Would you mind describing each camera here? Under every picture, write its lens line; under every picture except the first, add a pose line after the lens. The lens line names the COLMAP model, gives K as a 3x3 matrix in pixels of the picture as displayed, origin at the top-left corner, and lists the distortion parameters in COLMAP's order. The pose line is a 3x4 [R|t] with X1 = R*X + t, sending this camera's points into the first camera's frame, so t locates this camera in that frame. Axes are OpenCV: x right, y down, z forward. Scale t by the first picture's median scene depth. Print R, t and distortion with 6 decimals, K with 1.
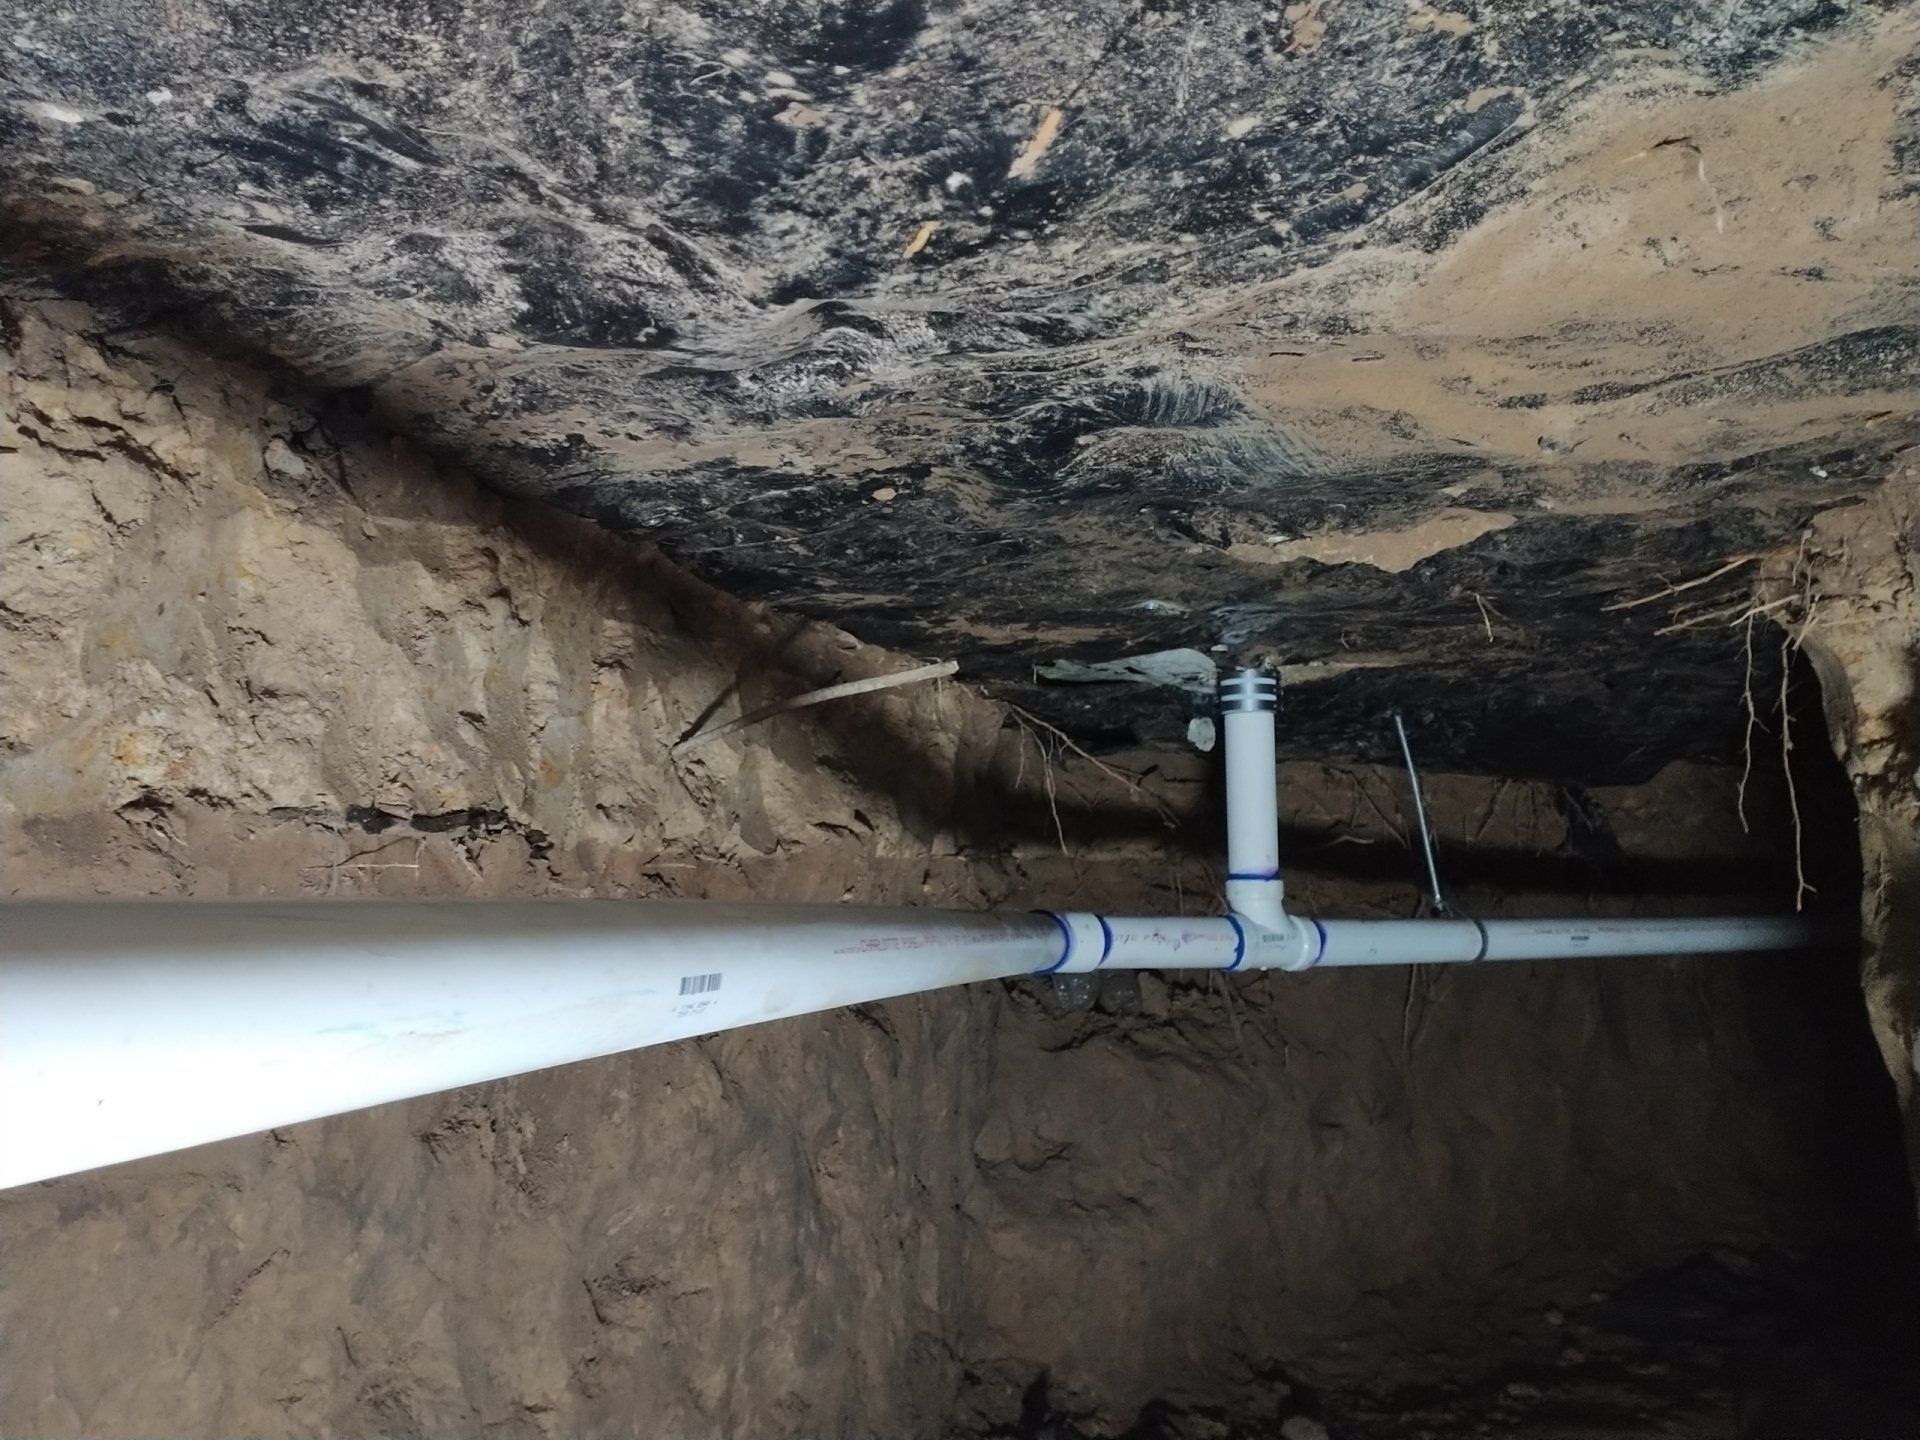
lens RADIAL K [[1450.4, 0, 955.4], [0, 1450.4, 704.7], [0, 0, 1]] dist [0.052016, -0.035467]
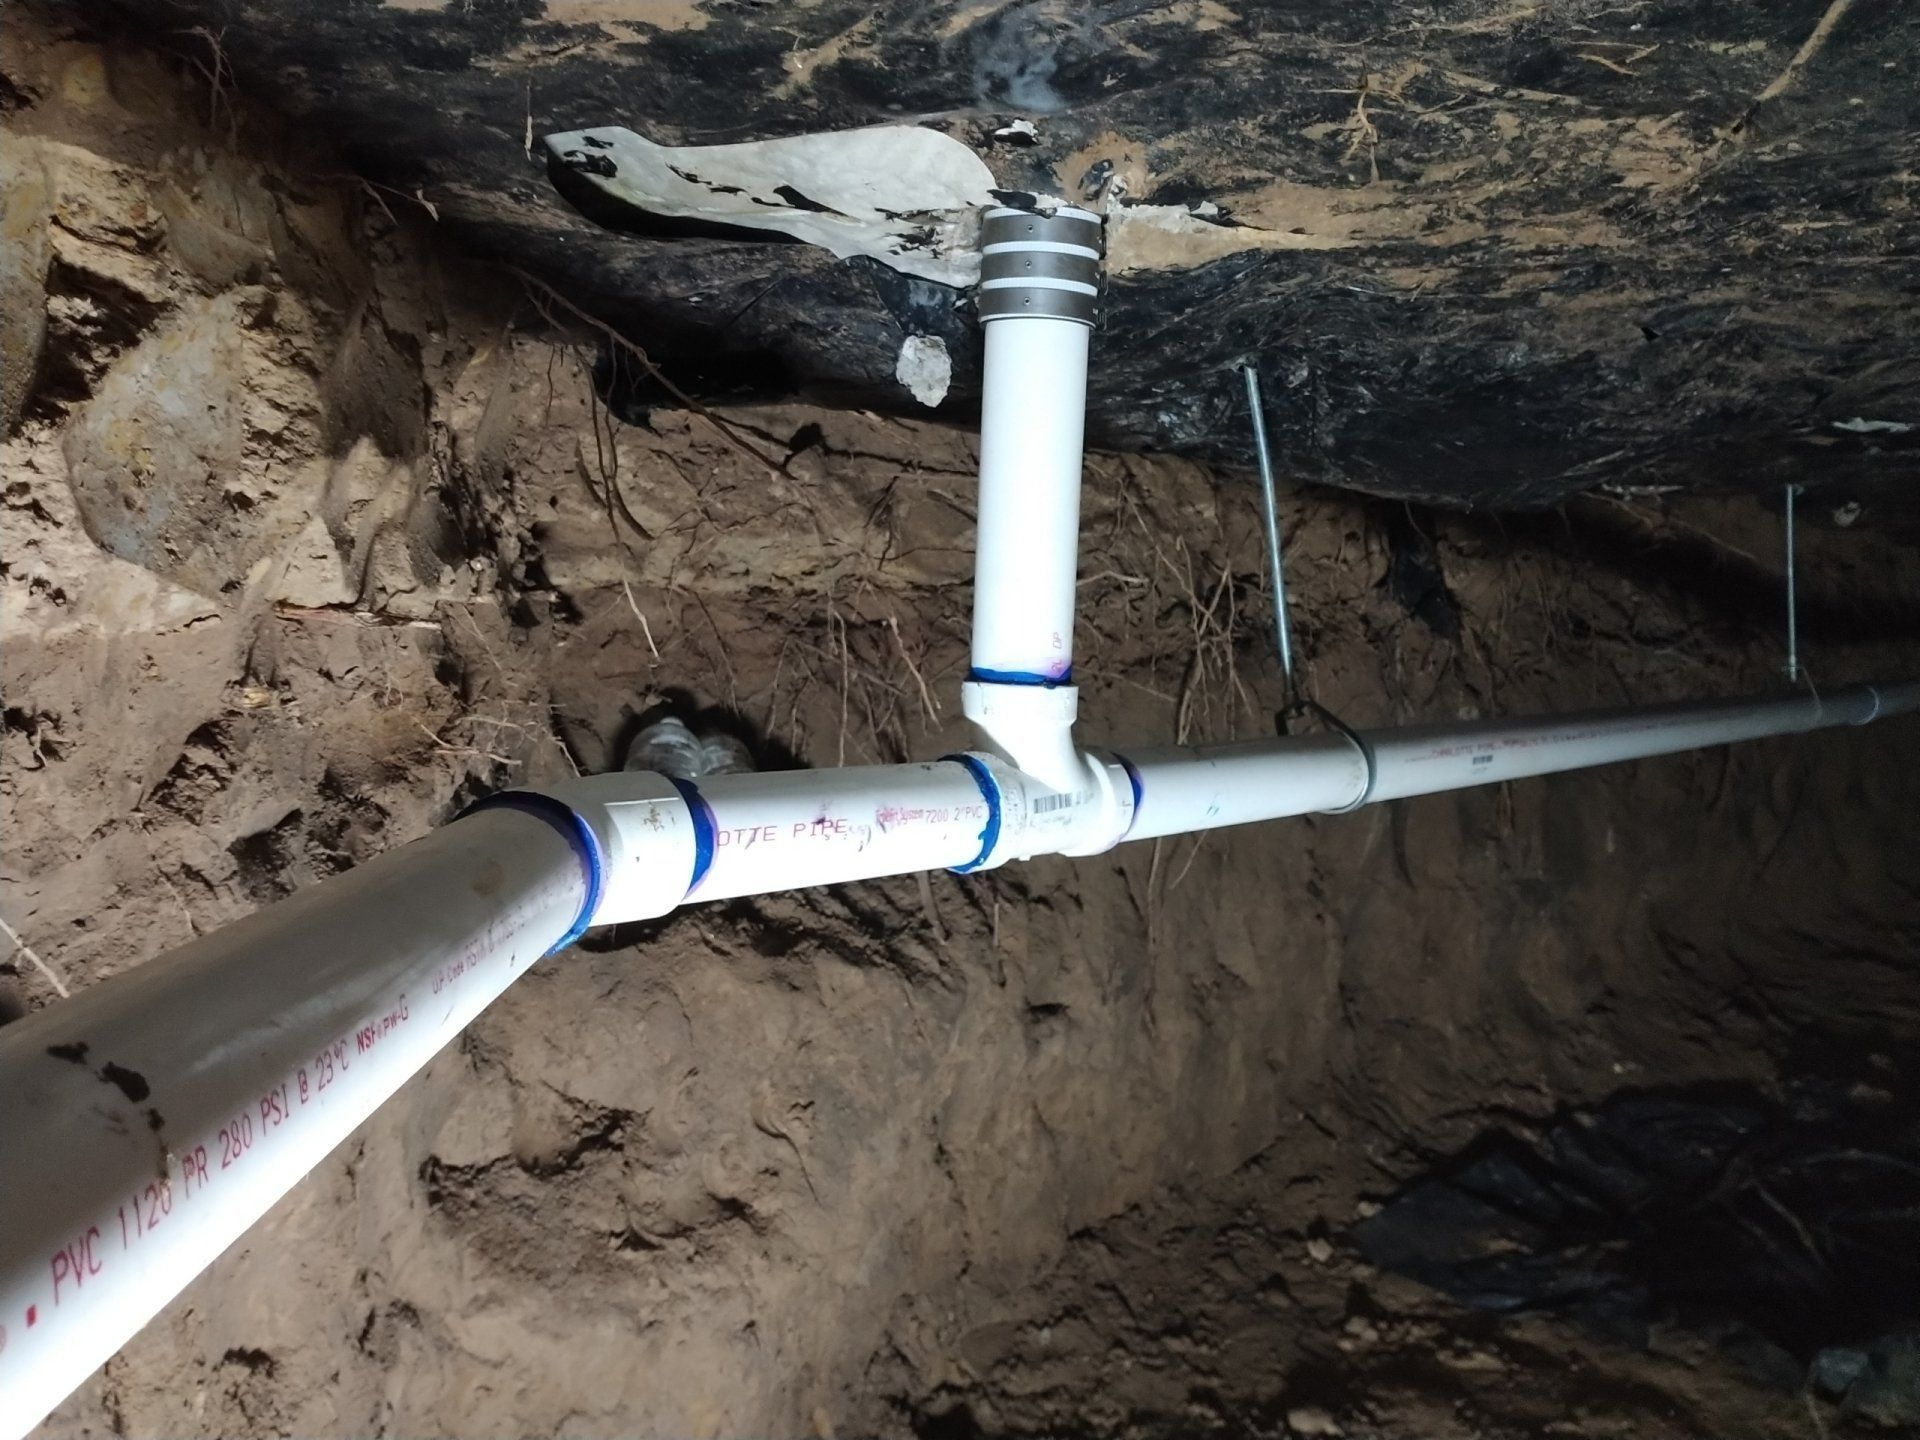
lens RADIAL K [[1450.4, 0, 948.5], [0, 1450.4, 708.6], [0, 0, 1]] dist [0.052016, -0.035467]
pose [[0.967379, 0.020829, 0.252475, 0.054724], [-0.076320, 0.974274, 0.212053, 0.026283], [-0.241563, -0.224404, 0.944082, 0.493386]]
